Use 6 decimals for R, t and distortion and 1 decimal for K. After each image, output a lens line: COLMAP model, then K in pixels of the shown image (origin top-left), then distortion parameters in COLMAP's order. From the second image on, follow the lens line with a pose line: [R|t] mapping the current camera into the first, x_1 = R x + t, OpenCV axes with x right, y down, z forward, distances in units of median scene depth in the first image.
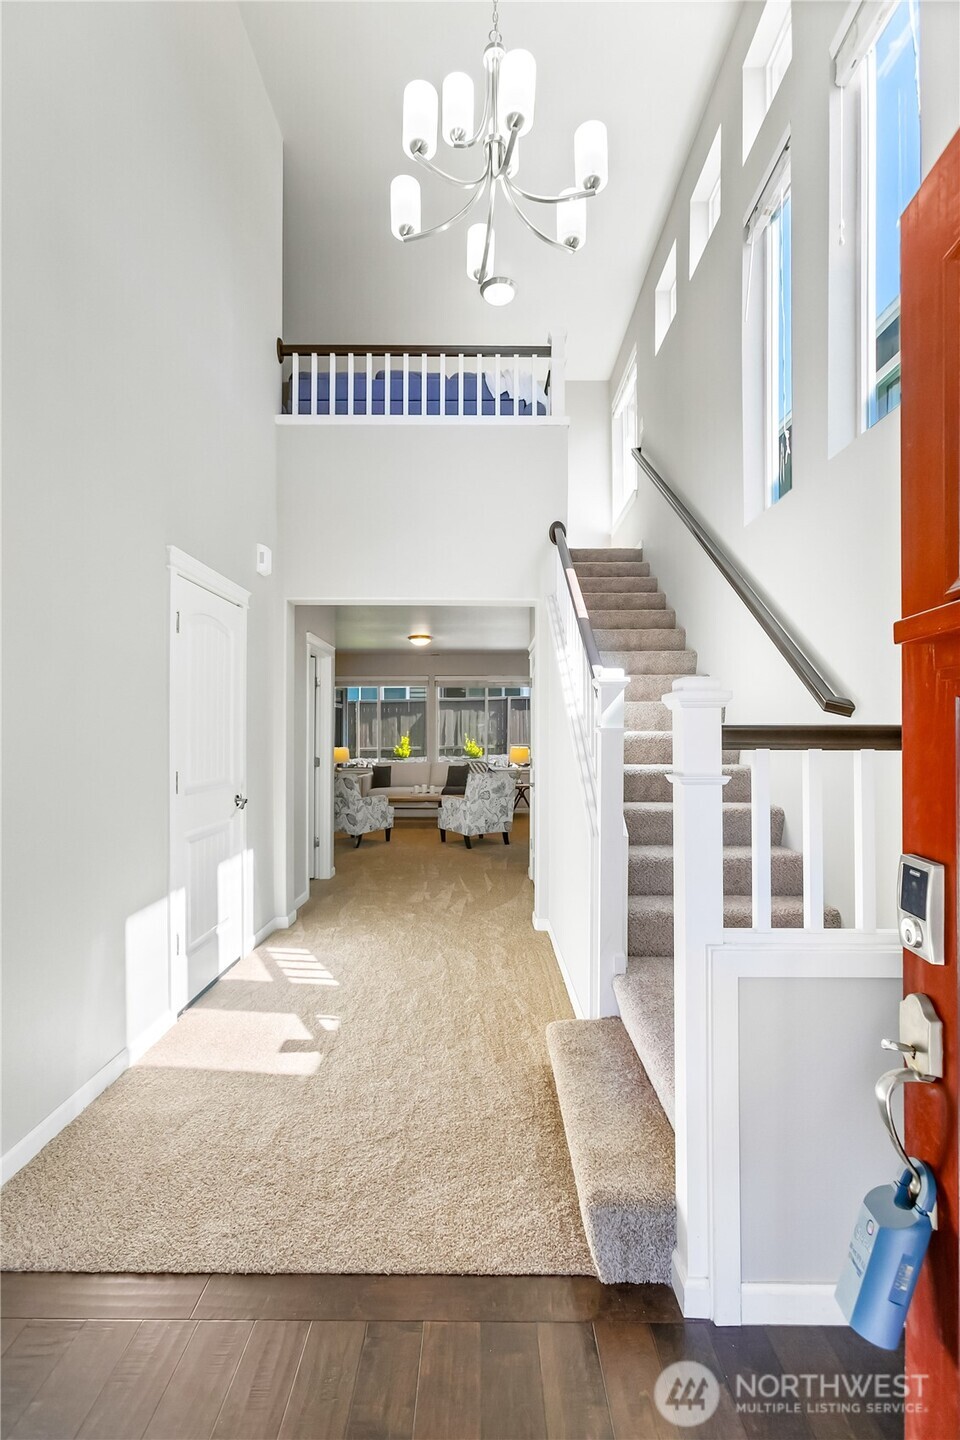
lens RADIAL K [[655.2, 0, 481.5], [0, 655.2, 732.5], [0, 0, 1]] dist [-0.003410, 0.003886]
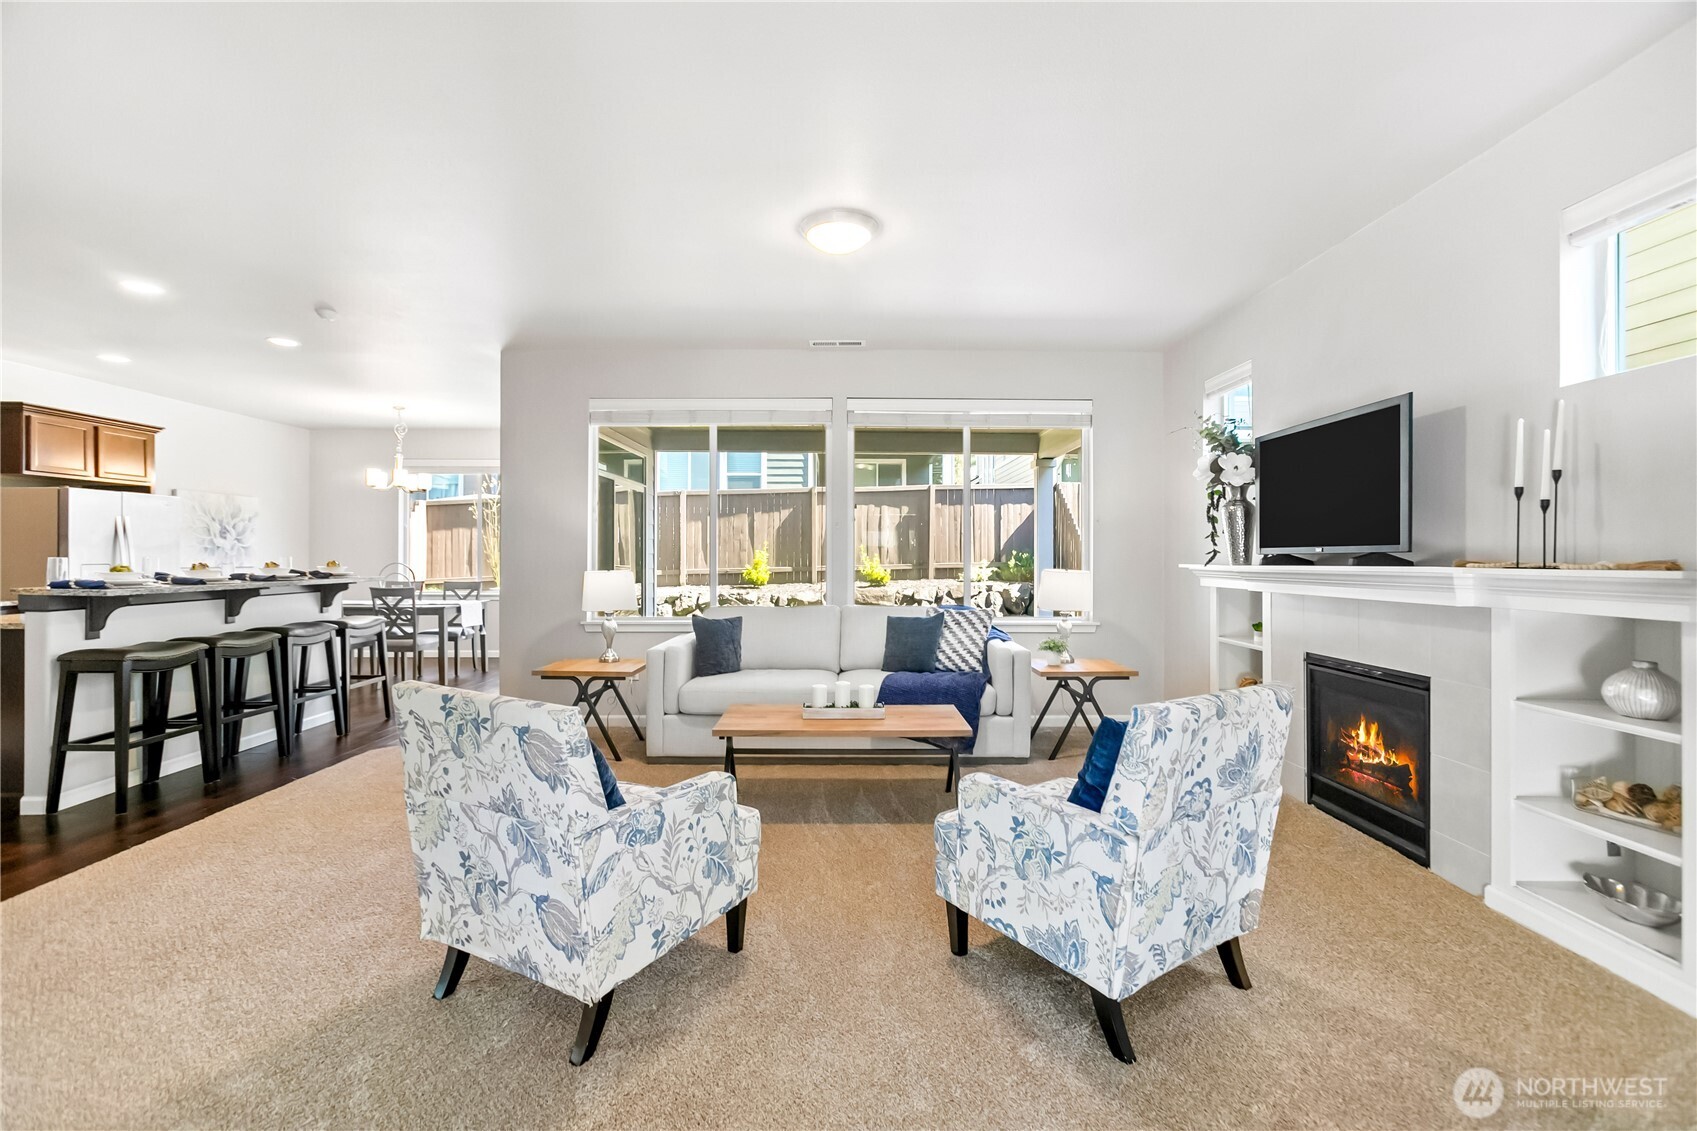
lens RADIAL K [[772.1, 0, 851.6], [0, 772.1, 560.1], [0, 0, 1]] dist [-0.003410, 0.003886]
pose [[0.999932, 0.001028, 0.011614, -0.079655], [-0.001193, 0.999899, 0.014179, 0.010541], [-0.011598, -0.014192, 0.999832, 0.550948]]
